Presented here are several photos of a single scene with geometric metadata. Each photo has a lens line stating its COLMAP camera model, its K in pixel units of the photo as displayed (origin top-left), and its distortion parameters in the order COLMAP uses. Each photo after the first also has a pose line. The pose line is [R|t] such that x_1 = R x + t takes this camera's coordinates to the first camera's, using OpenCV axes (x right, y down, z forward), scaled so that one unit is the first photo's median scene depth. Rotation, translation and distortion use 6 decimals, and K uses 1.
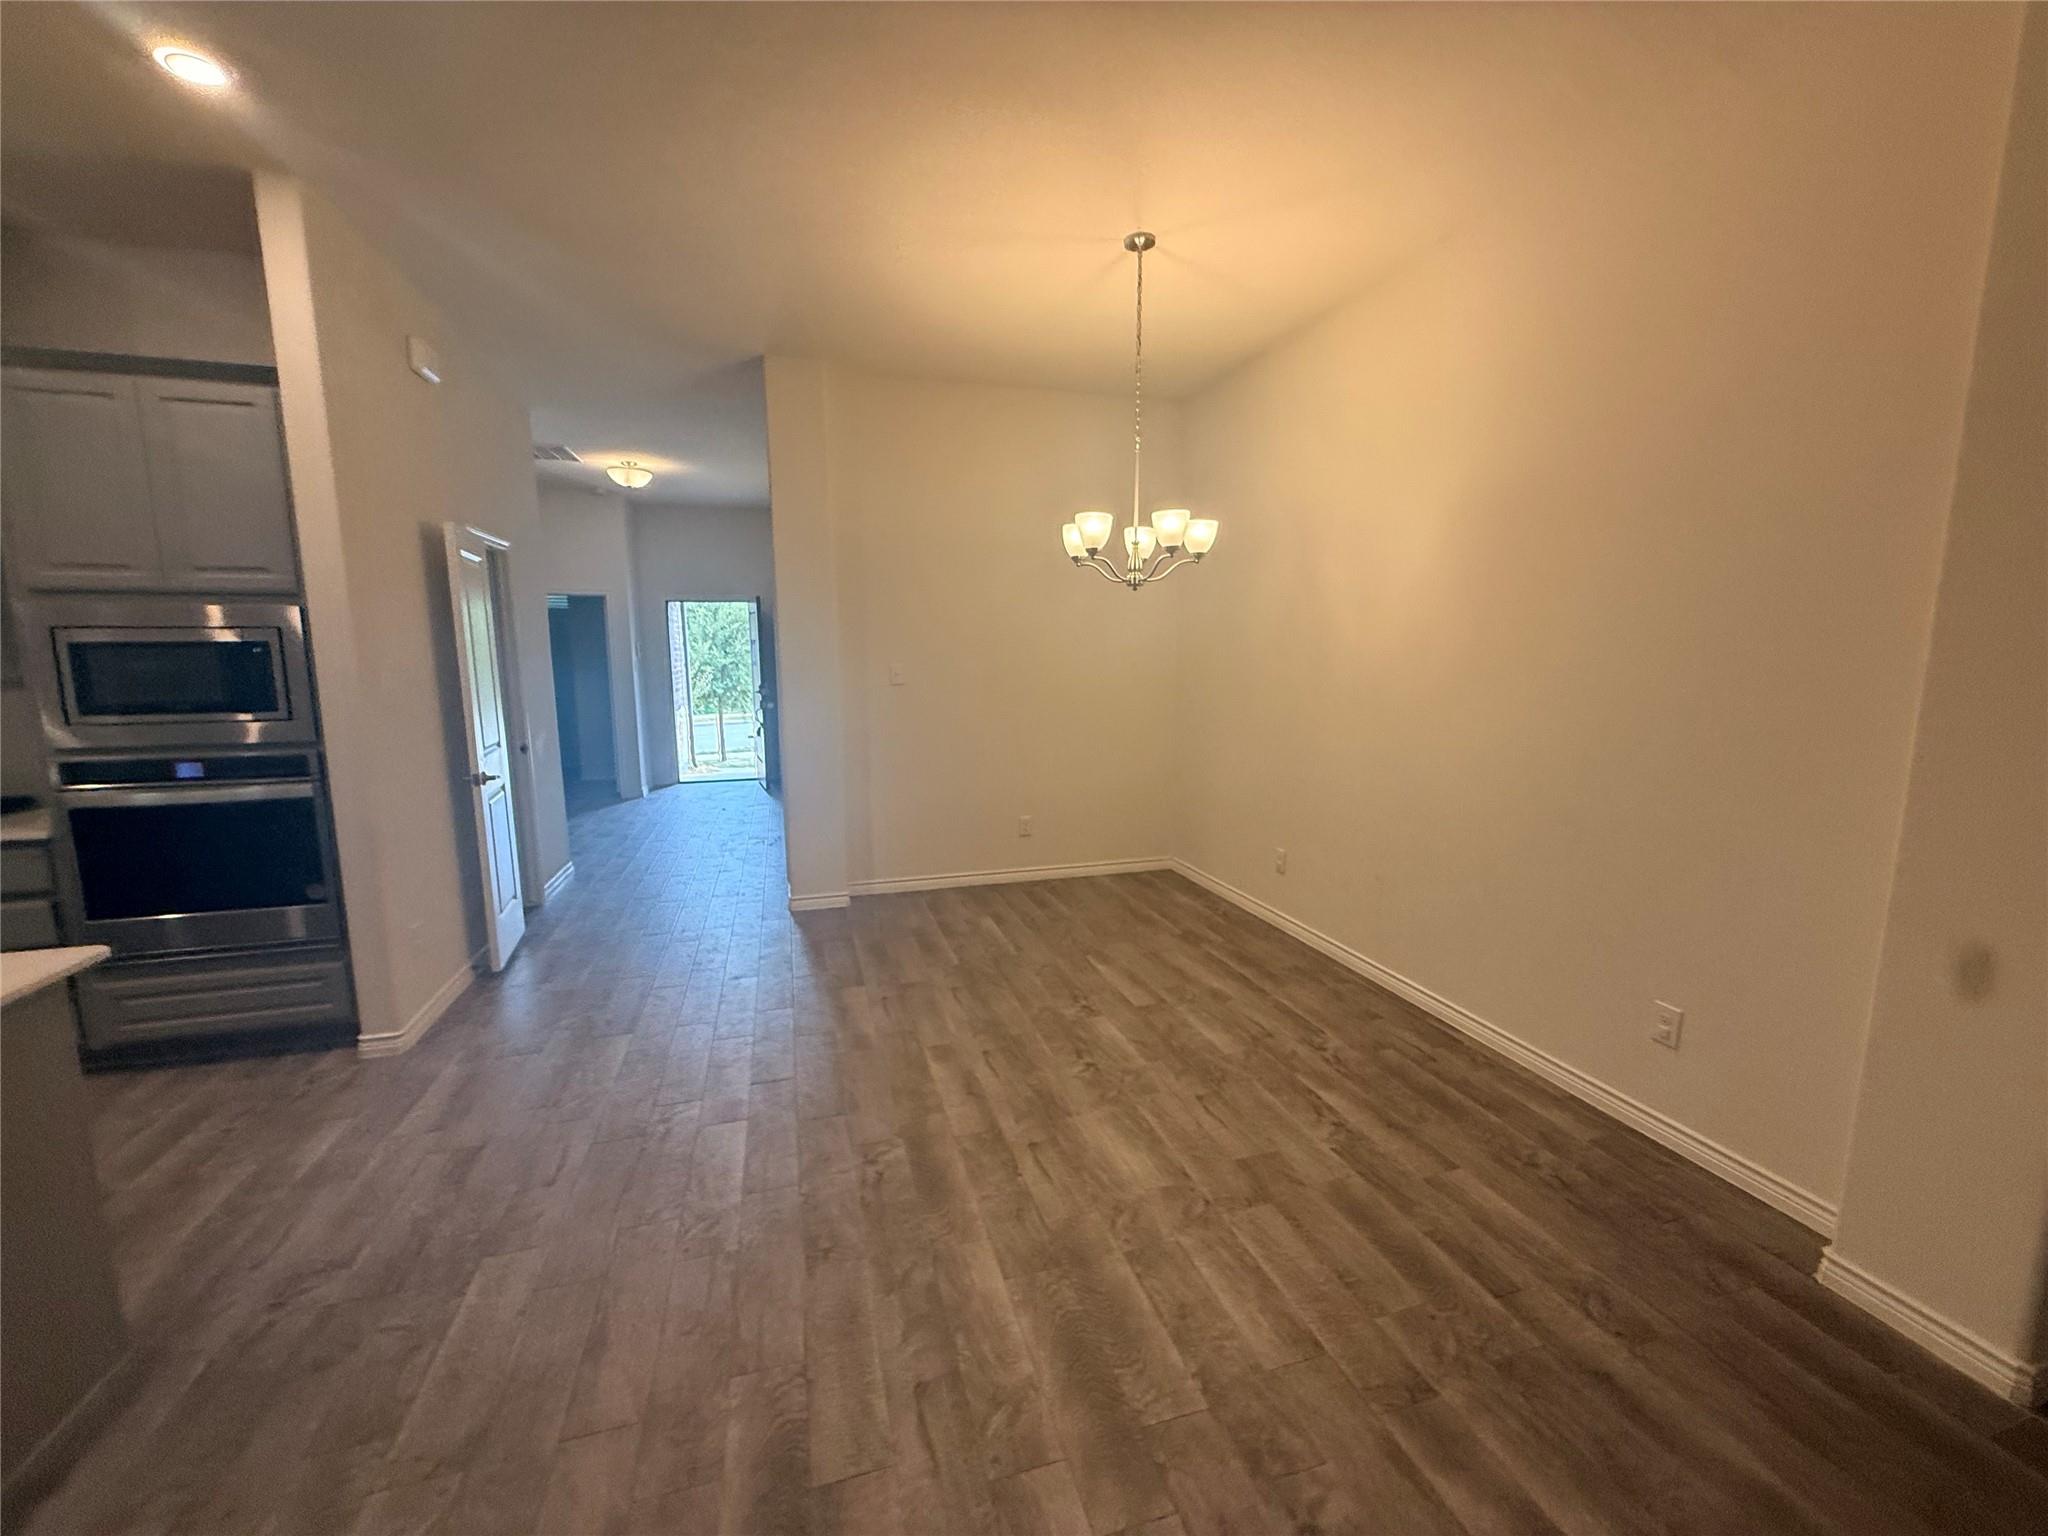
lens RADIAL K [[823.6, 0, 1021.1], [0, 823.6, 772.3], [0, 0, 1]] dist [0.001572, -0.000612]
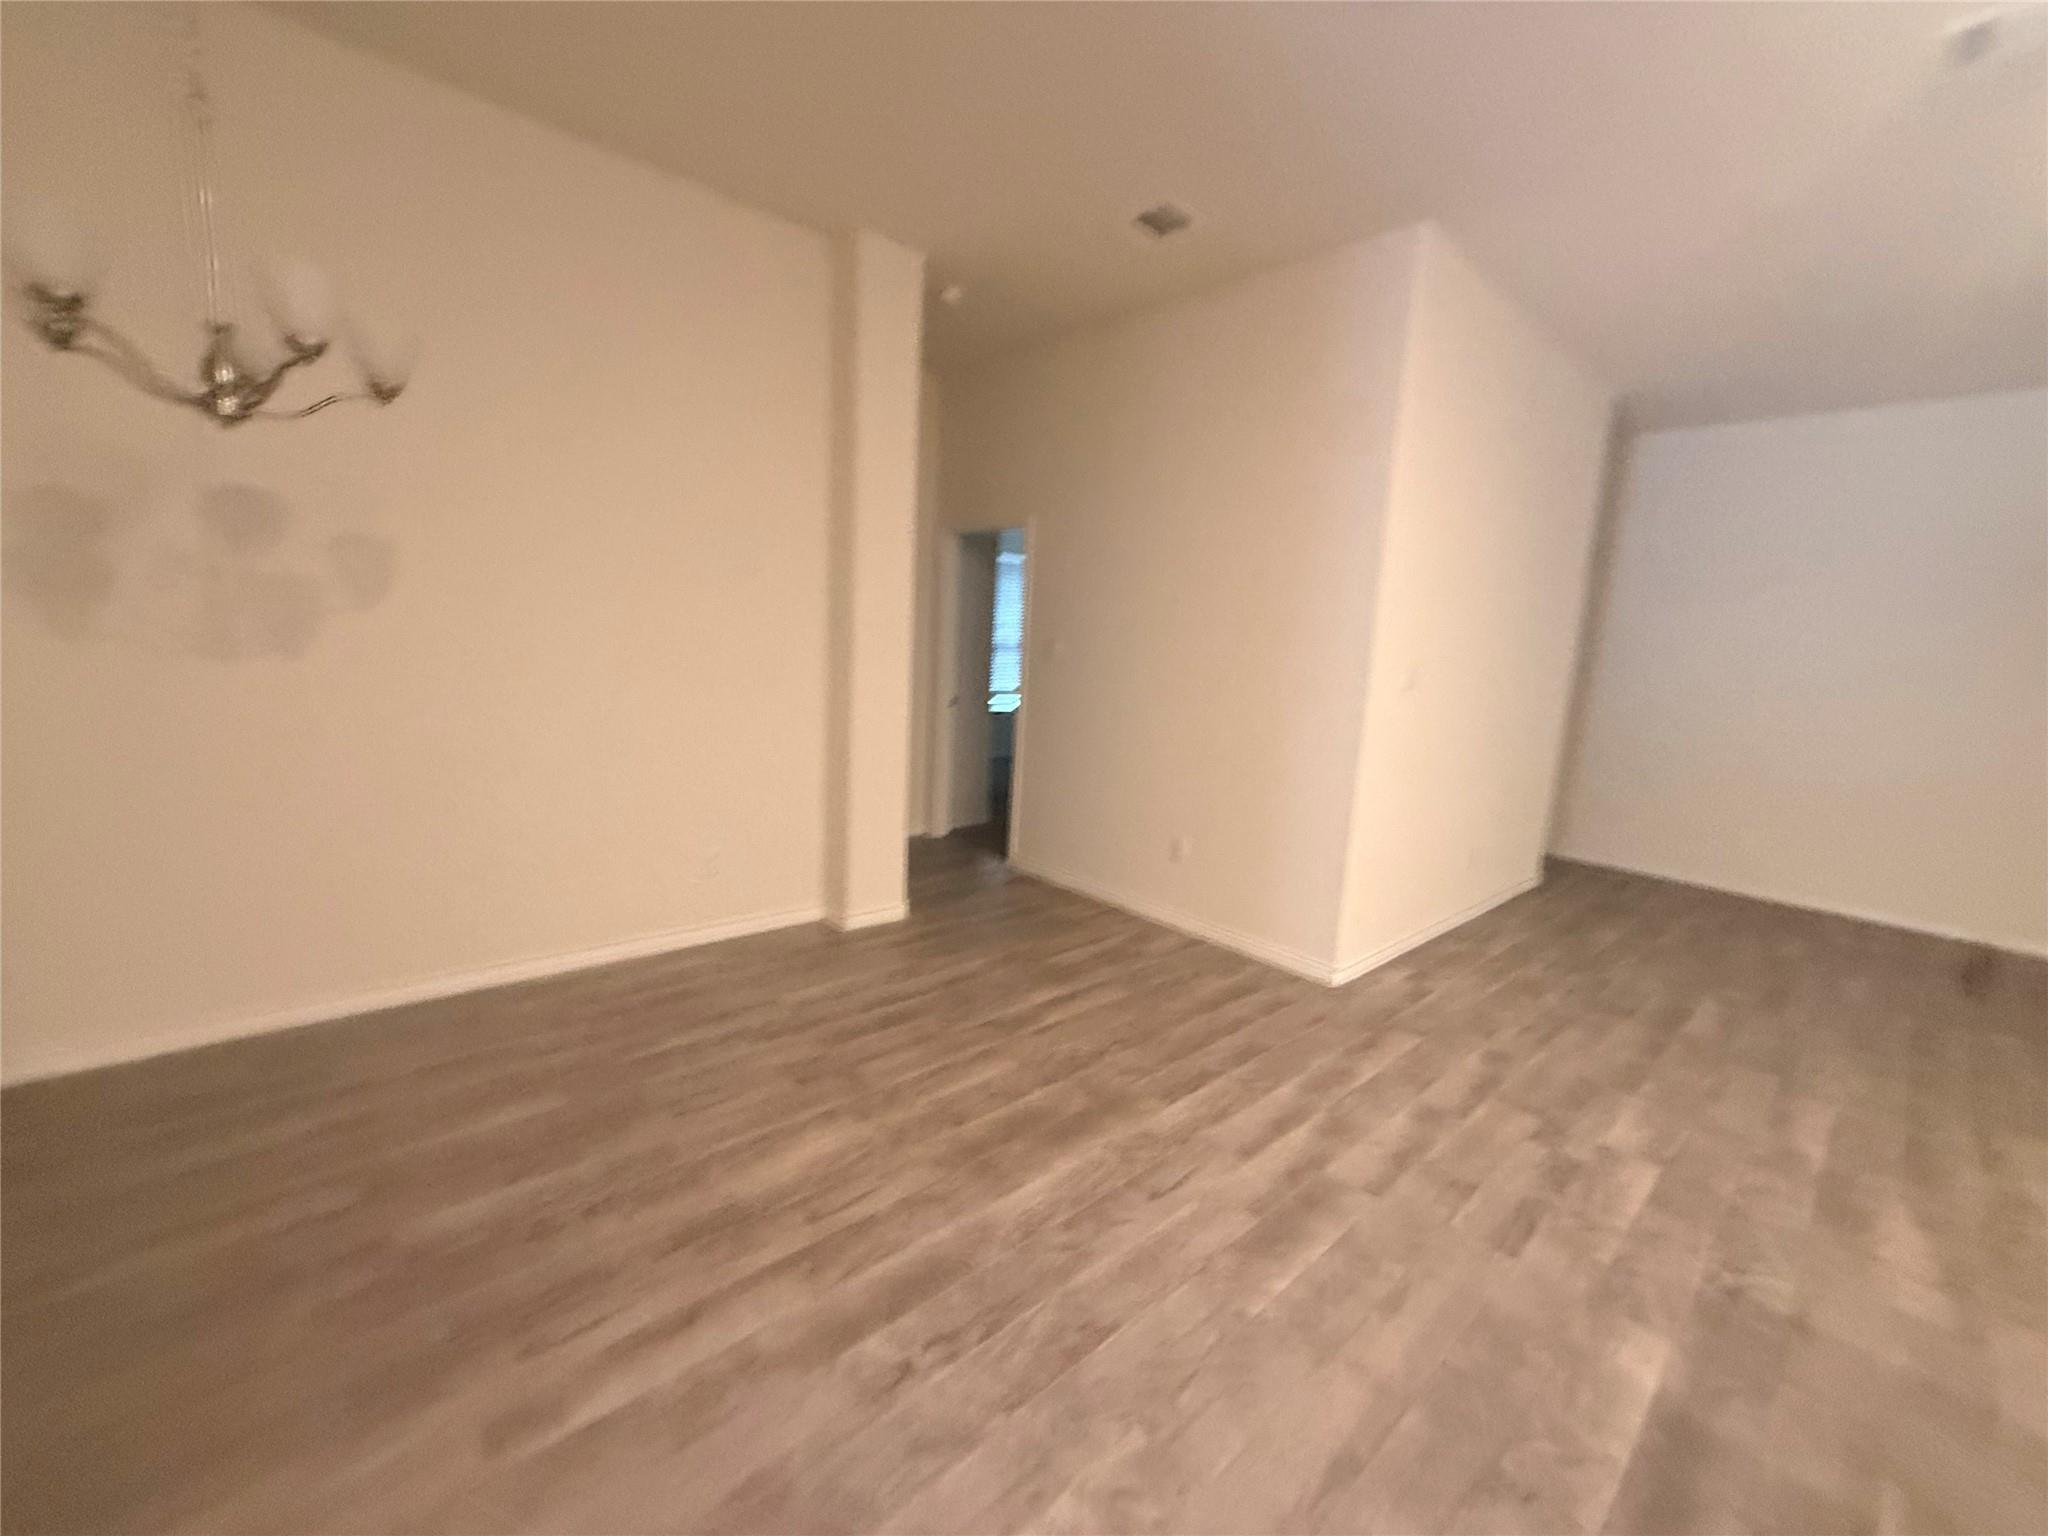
lens RADIAL K [[823.6, 0, 1017.5], [0, 823.6, 773.1], [0, 0, 1]] dist [0.001572, -0.000612]
pose [[-0.432907, -0.168109, 0.885625, -0.639416], [0.083143, 0.970823, 0.224923, -0.114361], [-0.897596, 0.171004, -0.406299, 0.978053]]
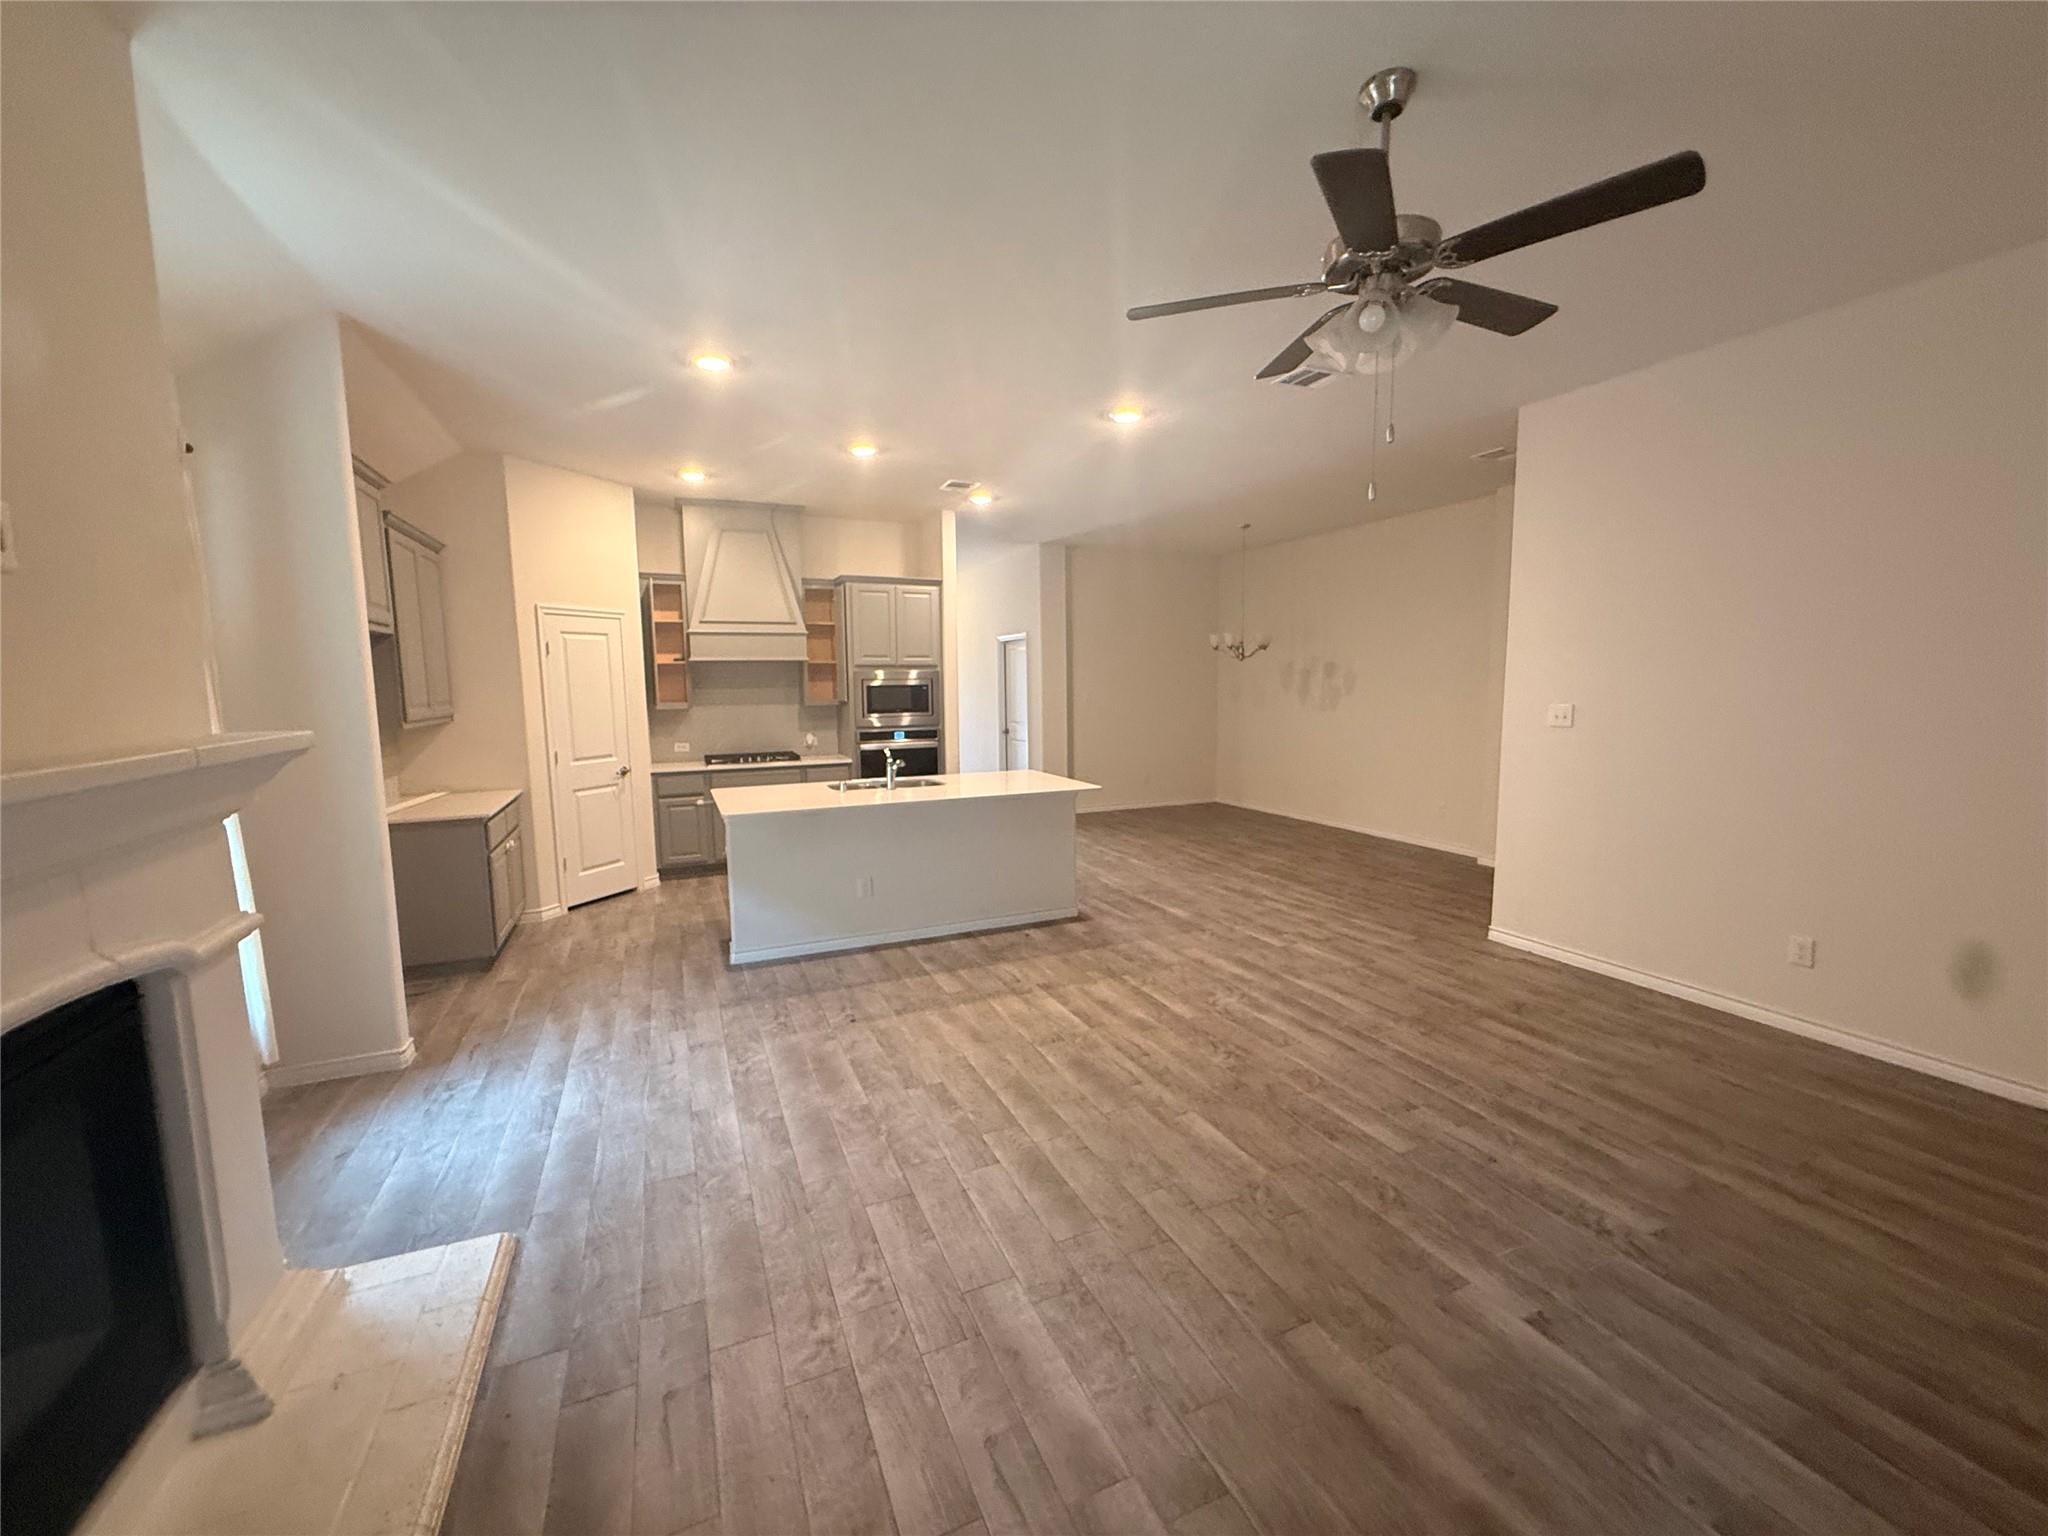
lens RADIAL K [[823.6, 0, 1025.5], [0, 823.6, 773.4], [0, 0, 1]] dist [0.001572, -0.000612]
pose [[0.991375, -0.019840, 0.129549, -0.994453], [0.024603, 0.999075, -0.035270, 0.221197], [-0.128729, 0.038153, 0.990946, -1.606207]]
